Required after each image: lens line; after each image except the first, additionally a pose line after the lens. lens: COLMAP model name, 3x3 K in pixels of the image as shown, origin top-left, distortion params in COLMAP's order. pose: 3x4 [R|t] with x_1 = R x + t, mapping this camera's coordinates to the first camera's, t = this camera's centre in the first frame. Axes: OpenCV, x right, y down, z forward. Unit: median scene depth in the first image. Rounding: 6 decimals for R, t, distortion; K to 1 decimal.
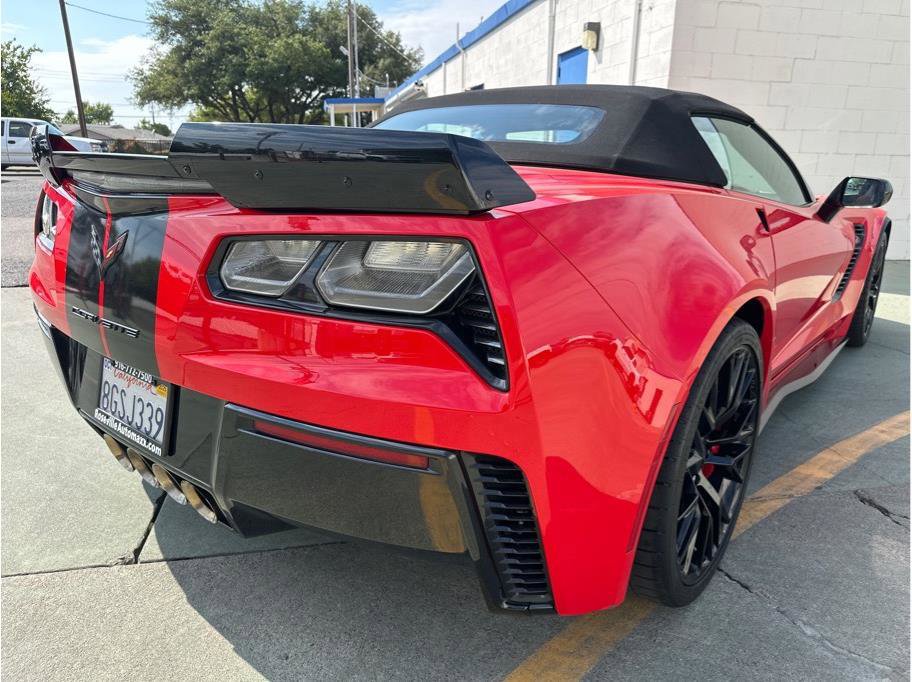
lens RADIAL K [[637.8, 0, 454.7], [0, 637.8, 344.3], [0, 0, 1]] dist [0.046253, -0.061918]
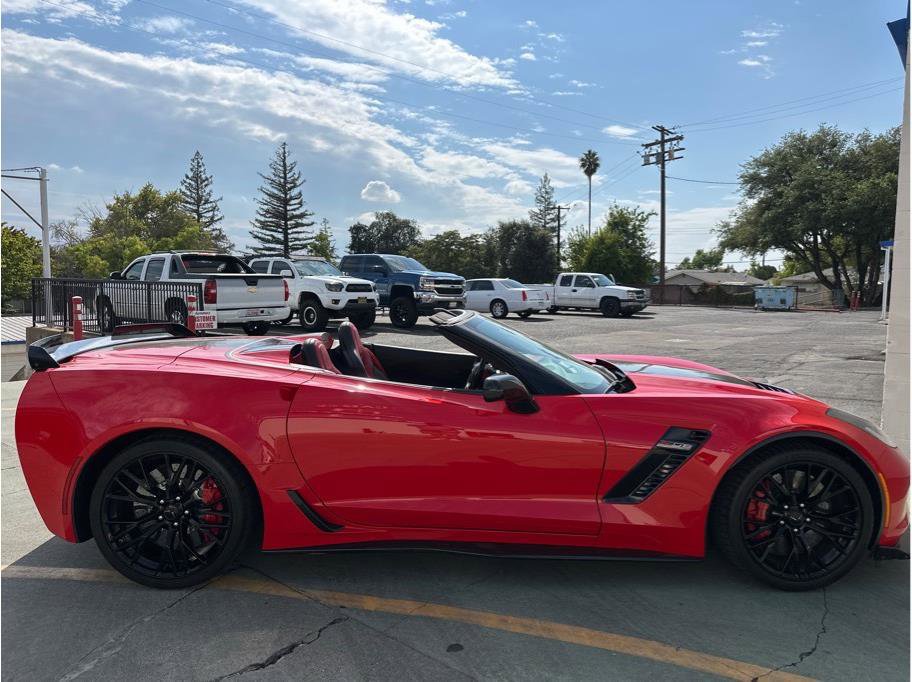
lens RADIAL K [[637.8, 0, 454.2], [0, 637.8, 344.1], [0, 0, 1]] dist [0.046253, -0.061918]
pose [[0.626262, 0.059537, -0.777336, 0.093343], [-0.217957, 0.970692, -0.101251, -0.011612], [0.748526, 0.232835, 0.620884, 0.013389]]
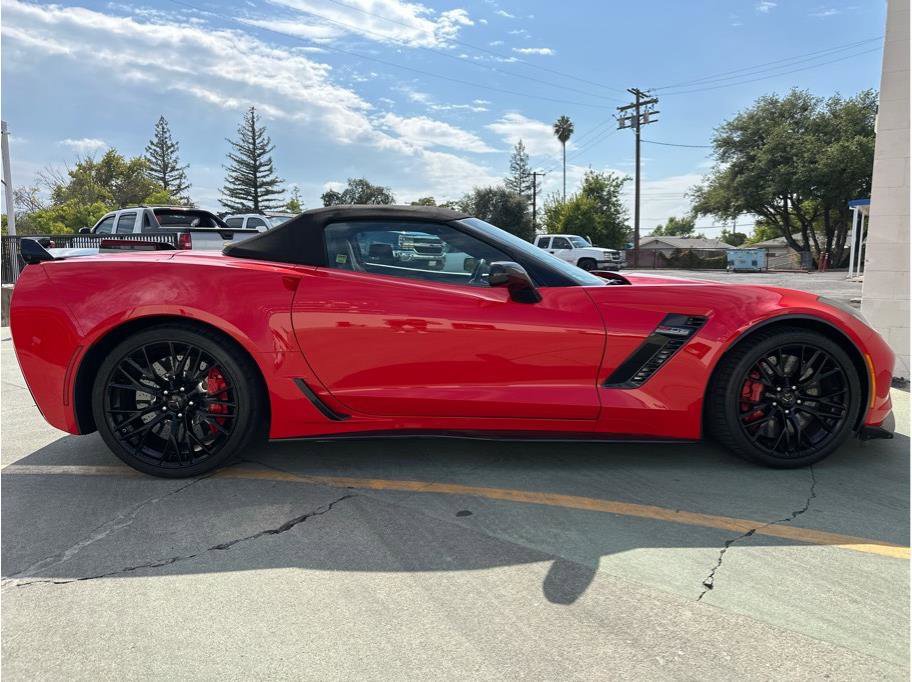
lens RADIAL K [[637.8, 0, 455.7], [0, 637.8, 343.8], [0, 0, 1]] dist [0.046253, -0.061918]
pose [[0.658638, 0.087155, -0.747395, 0.092398], [-0.205299, 0.976399, -0.067059, -0.001259], [0.723912, 0.197607, 0.660986, 0.012741]]
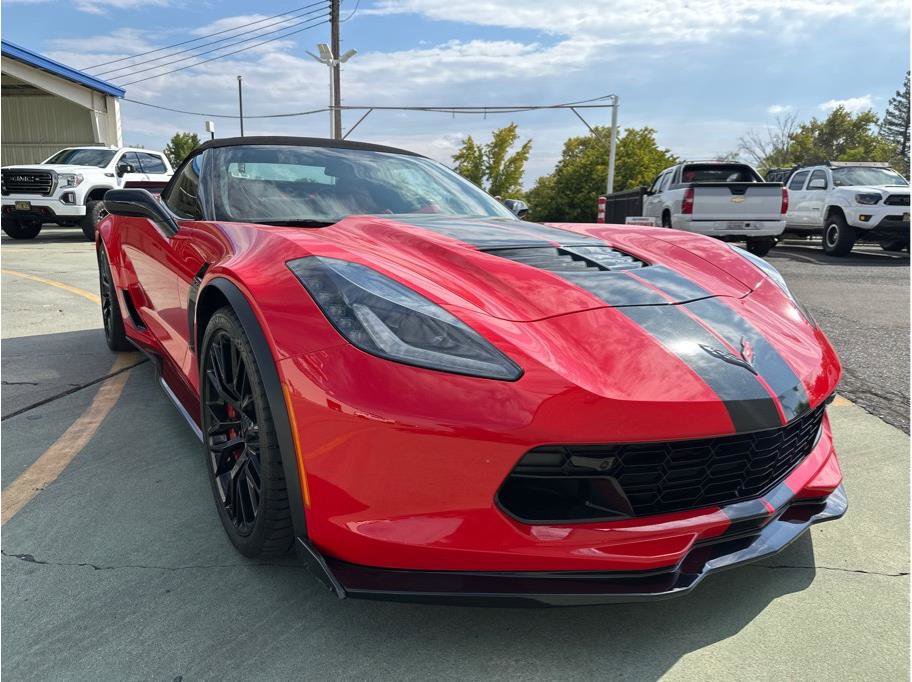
lens RADIAL K [[637.8, 0, 455.5], [0, 637.8, 333.7], [0, 0, 1]] dist [0.046253, -0.061918]
pose [[-0.313701, 0.154987, -0.936787, 0.097543], [-0.292040, 0.923017, 0.250504, -0.029883], [0.903496, 0.352163, -0.244289, 0.117522]]
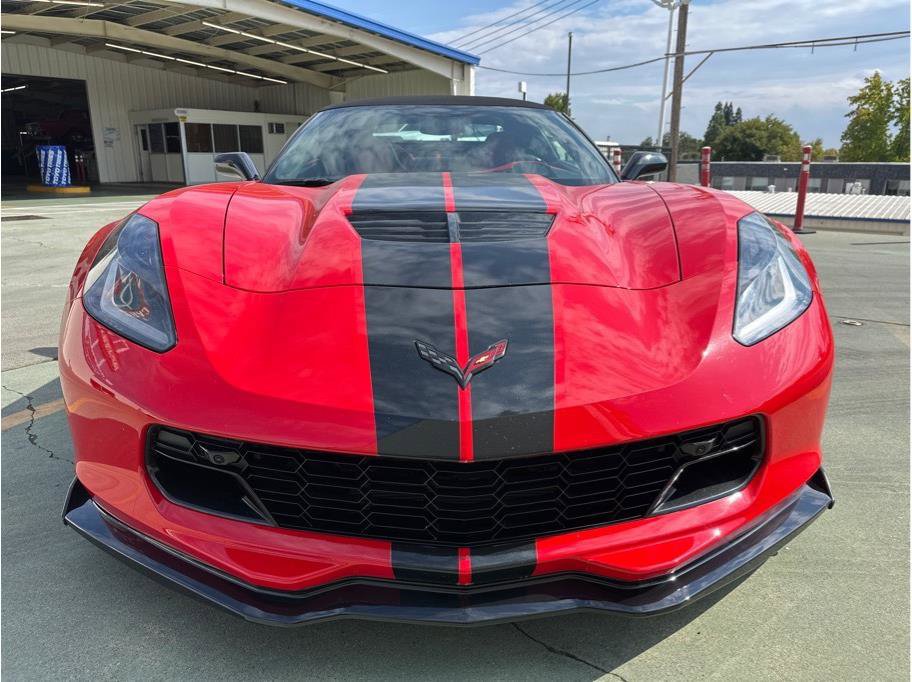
lens RADIAL K [[637.8, 0, 460.8], [0, 637.8, 329.9], [0, 0, 1]] dist [0.046253, -0.061918]
pose [[-0.756400, 0.143447, -0.638186, 0.073851], [-0.203034, 0.875977, 0.437540, -0.038105], [0.621800, 0.460529, -0.633465, 0.142507]]
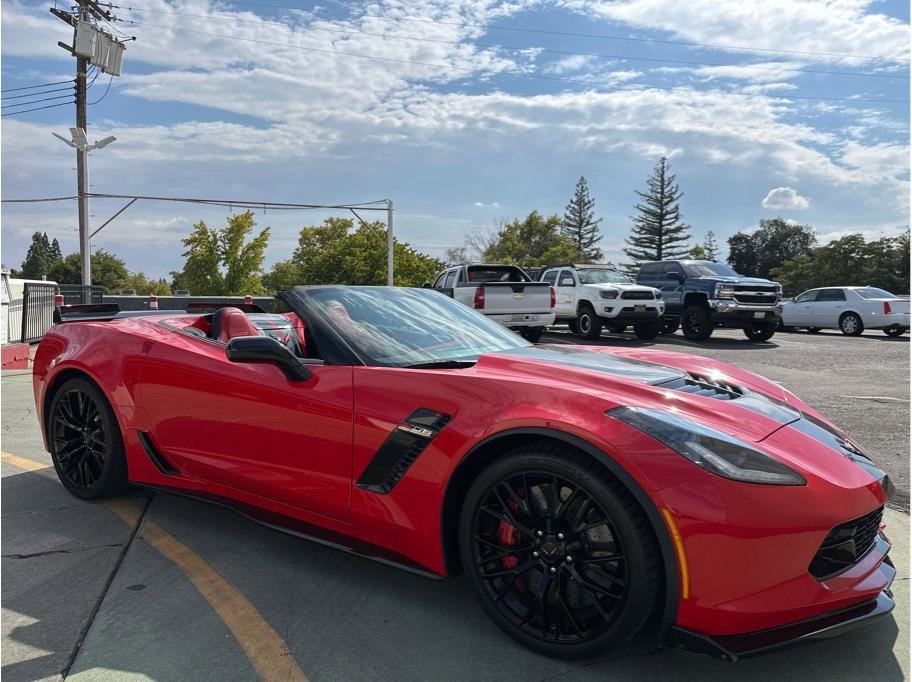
lens RADIAL K [[637.8, 0, 452.5], [0, 637.8, 342.6], [0, 0, 1]] dist [0.046253, -0.061918]
pose [[0.087092, 0.050614, -0.994914, 0.113311], [-0.288769, 0.957113, 0.023413, -0.024051], [0.953429, 0.285261, 0.097972, 0.077553]]
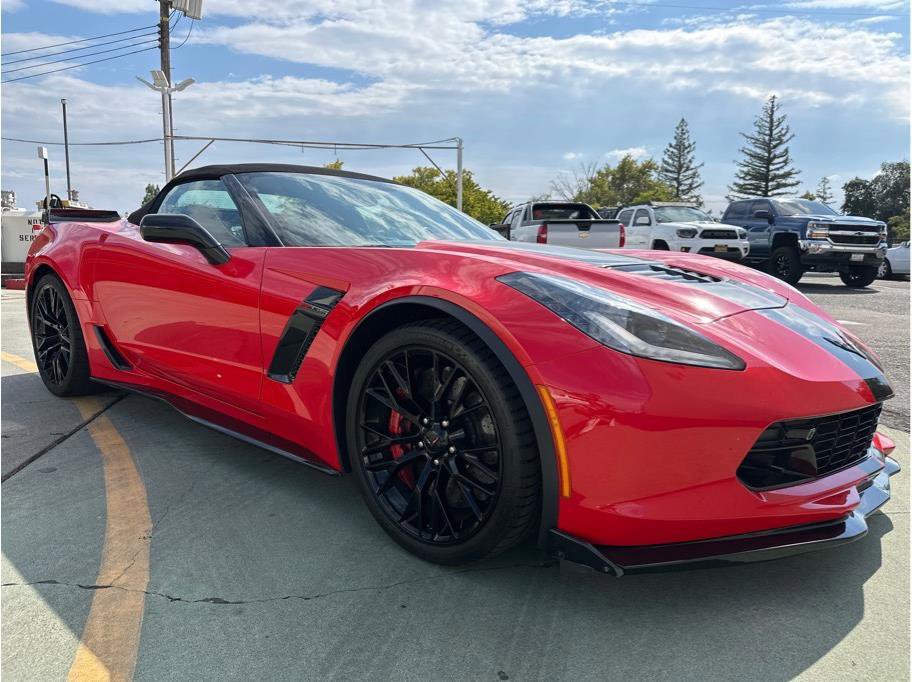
lens RADIAL K [[637.8, 0, 453.7], [0, 637.8, 336.1], [0, 0, 1]] dist [0.046253, -0.061918]
pose [[-0.049796, 0.114825, -0.992137, 0.106069], [-0.297770, 0.946486, 0.124487, -0.021740], [0.953338, 0.301627, -0.012939, 0.095492]]
